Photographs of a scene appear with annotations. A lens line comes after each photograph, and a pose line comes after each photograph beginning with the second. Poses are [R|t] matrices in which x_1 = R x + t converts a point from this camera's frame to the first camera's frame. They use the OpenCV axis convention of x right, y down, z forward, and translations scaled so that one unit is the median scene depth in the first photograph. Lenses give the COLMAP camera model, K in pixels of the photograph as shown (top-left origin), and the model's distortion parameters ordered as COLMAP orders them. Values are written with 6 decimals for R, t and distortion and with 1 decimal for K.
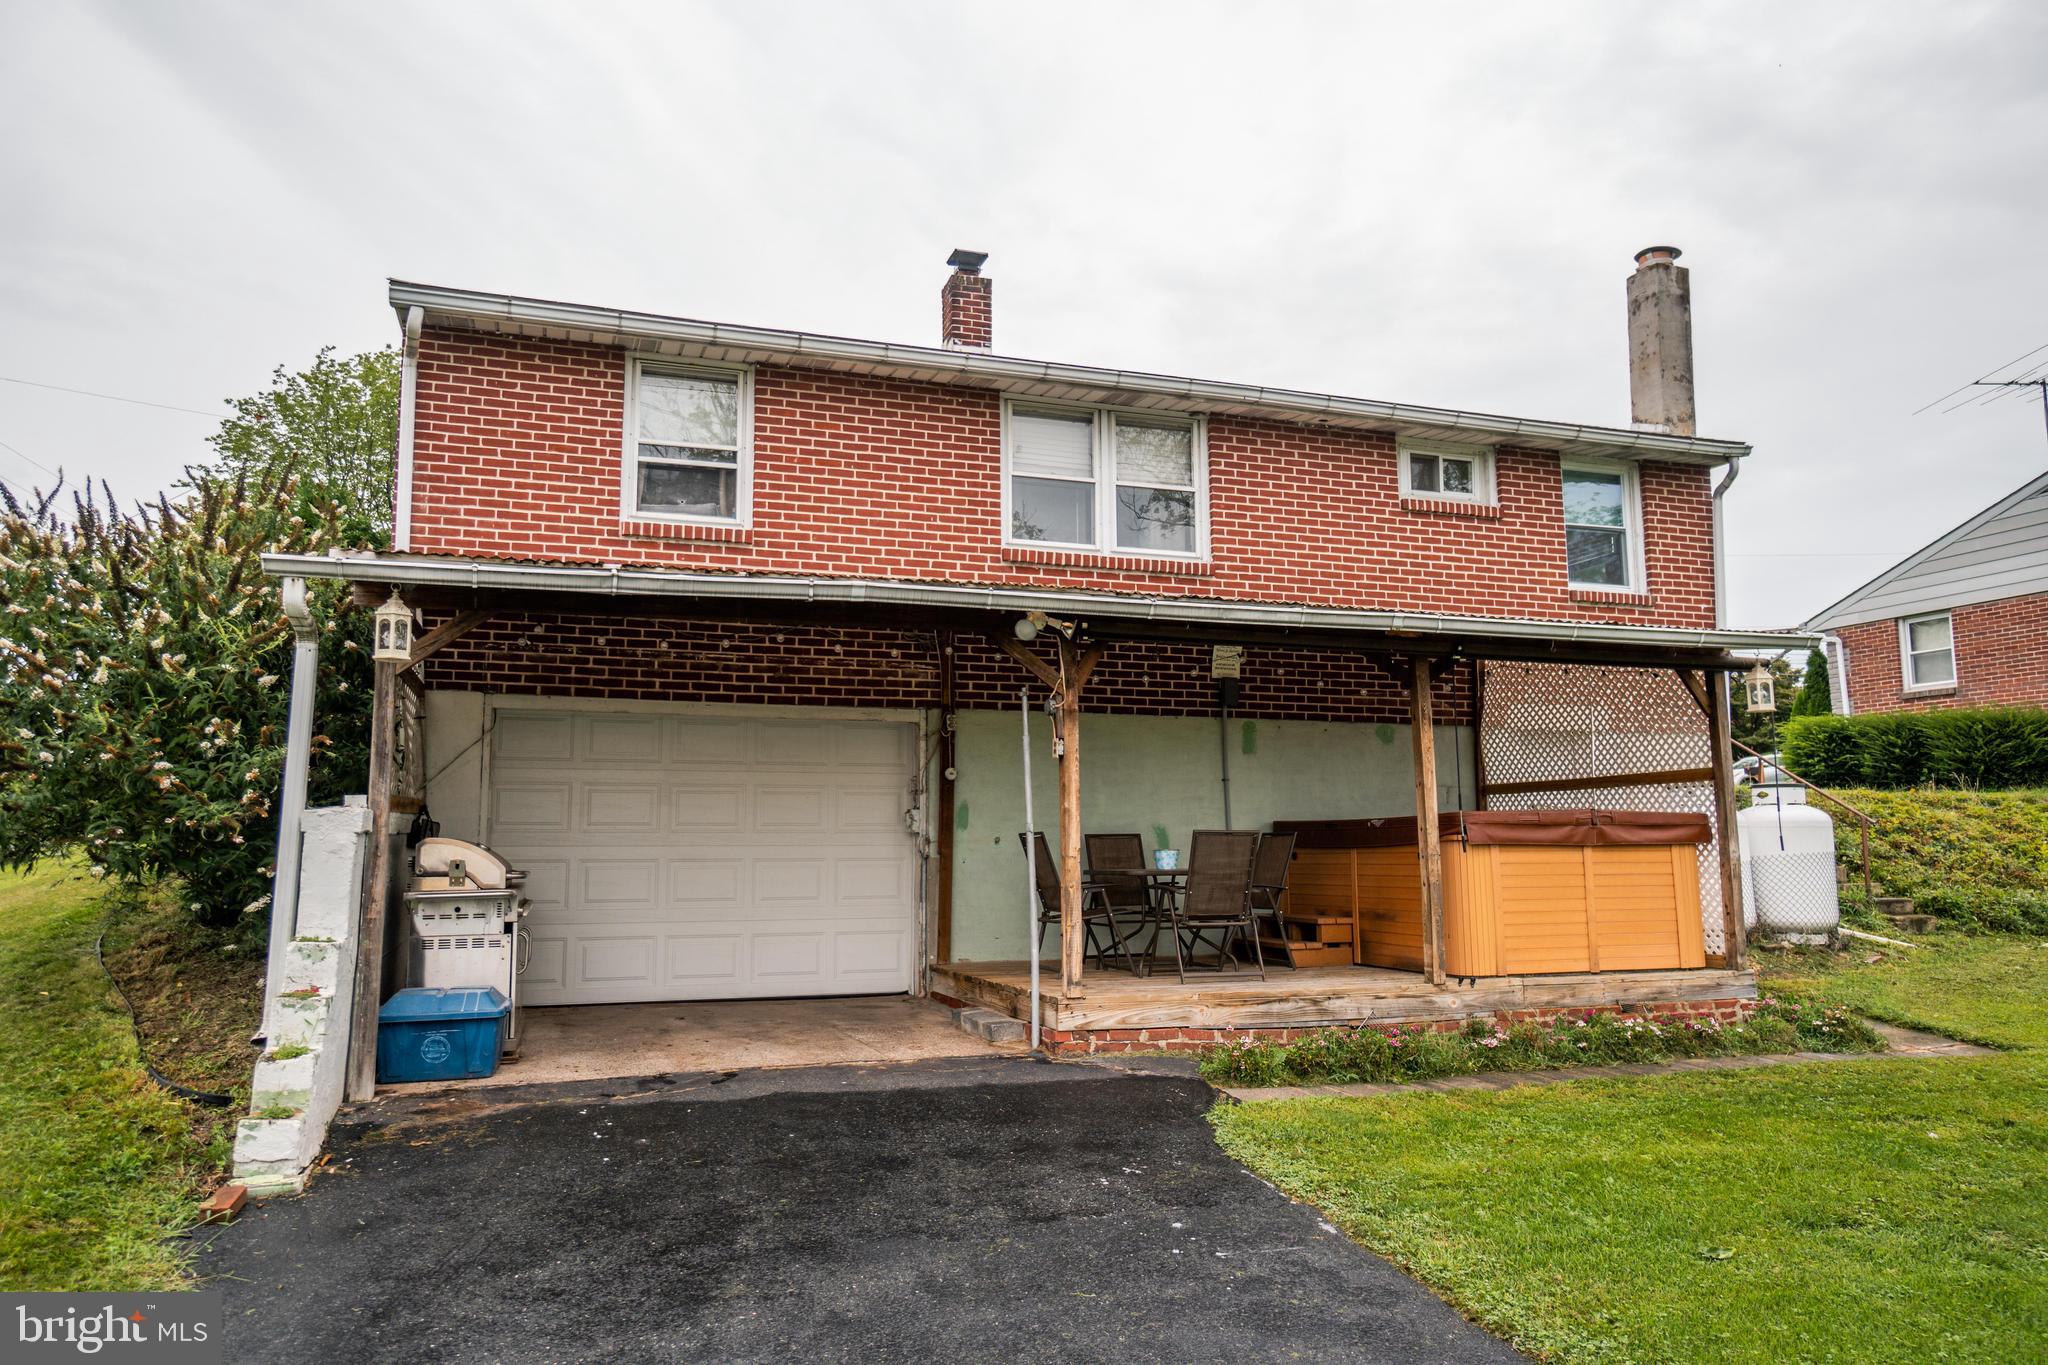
lens RADIAL K [[1446.6, 0, 1029.5], [0, 1446.6, 555.2], [0, 0, 1]] dist [0.010061, 0.023097]
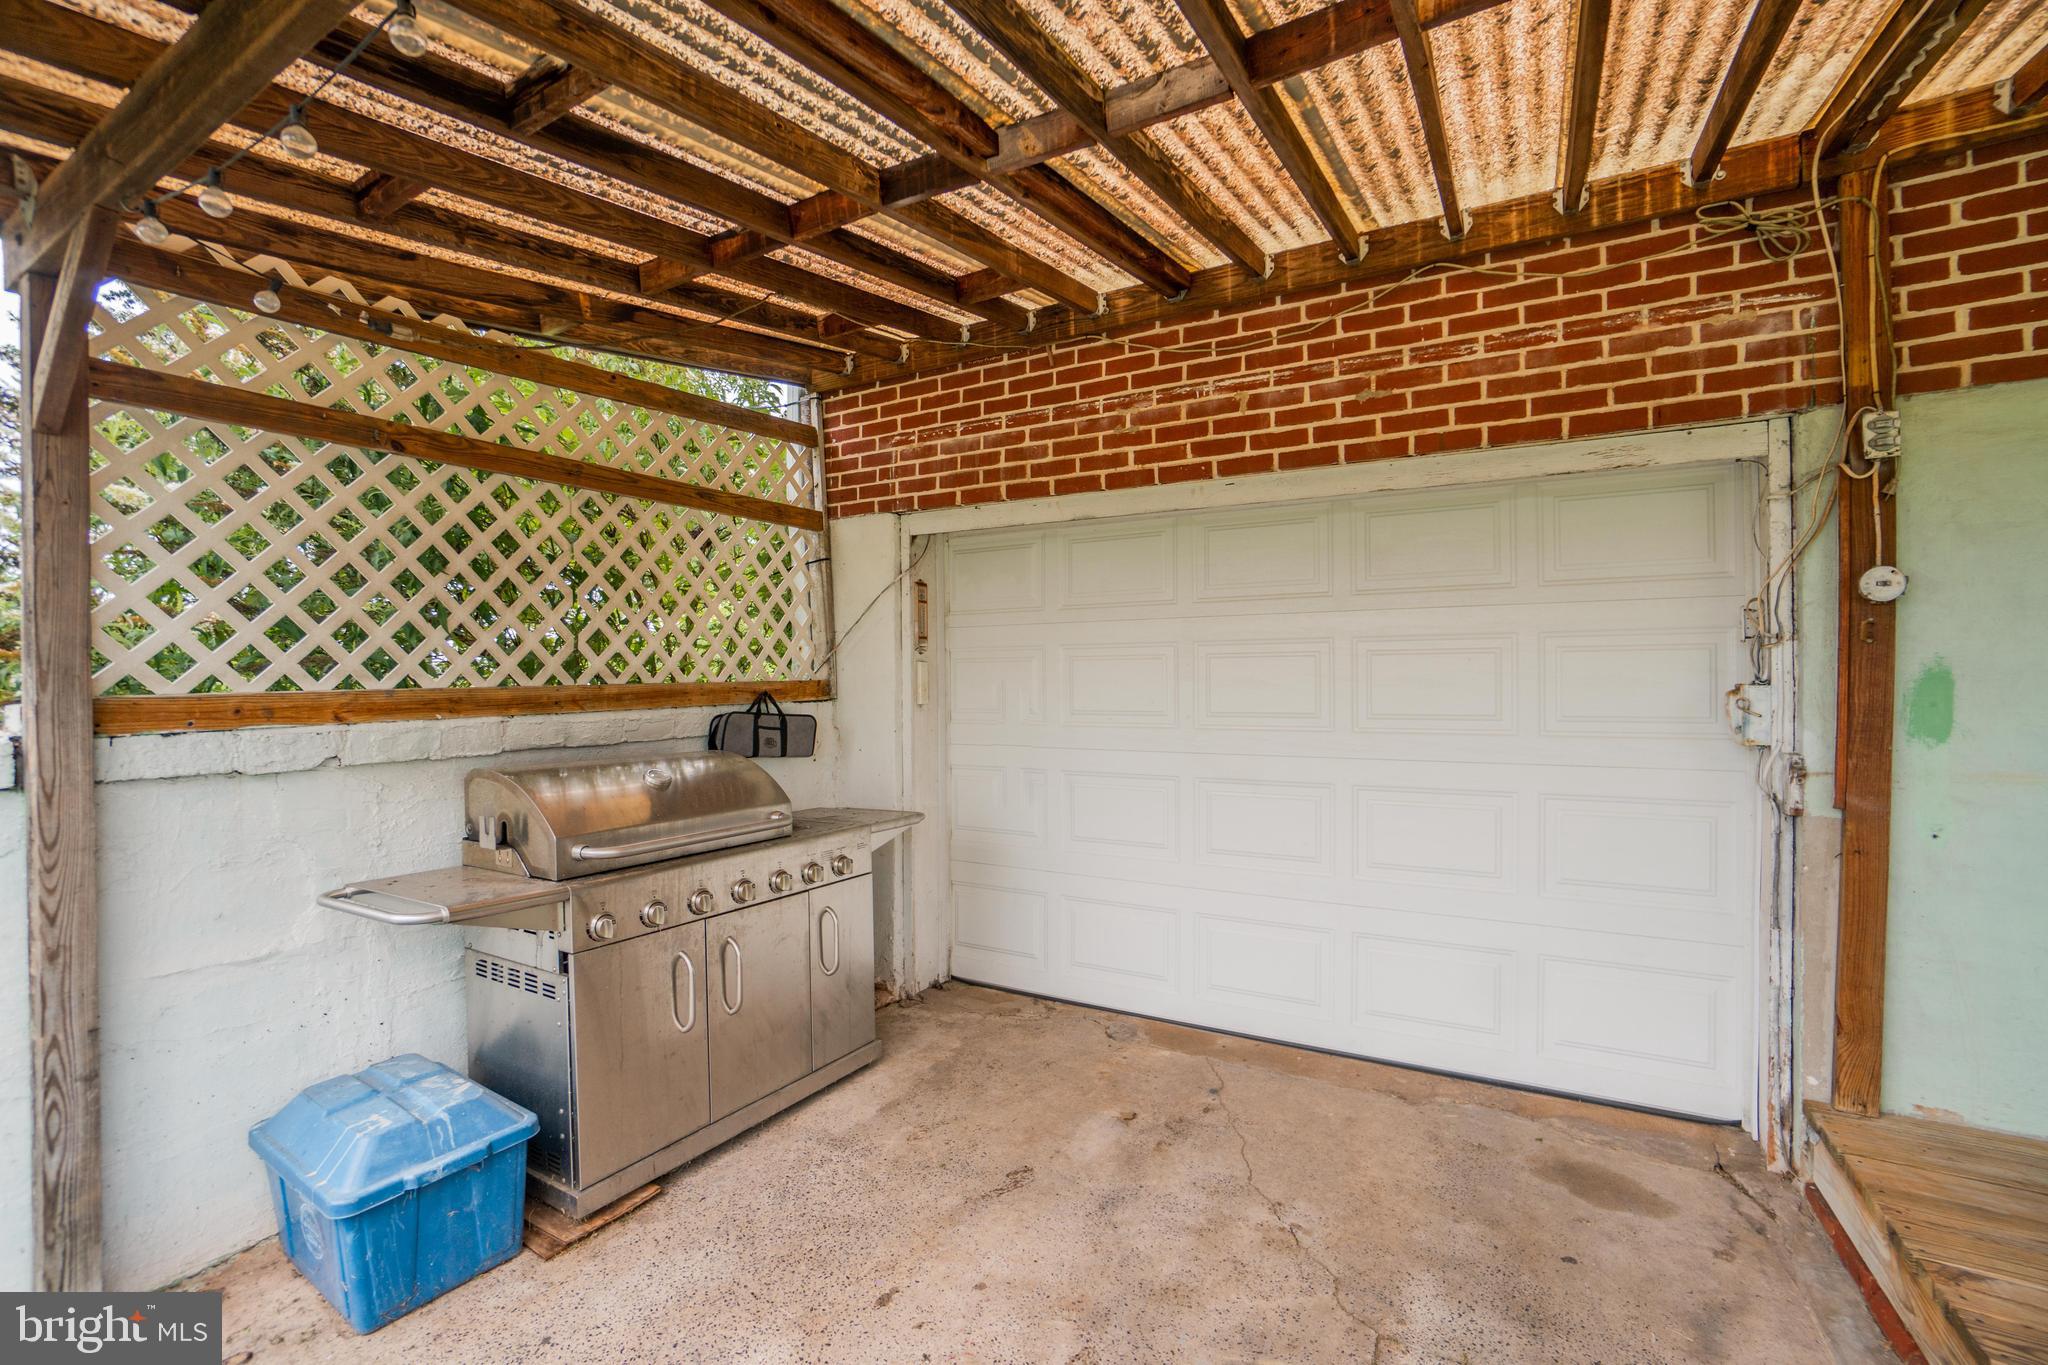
lens RADIAL K [[919.9, 0, 1017.4], [0, 919.9, 690.3], [0, 0, 1]] dist [-0.058717, 0.024146]
pose [[0.657708, 0.003067, -0.753266, -0.029862], [0.152641, 0.978703, 0.137262, 0.113715], [0.737645, -0.205257, 0.643233, 0.696074]]
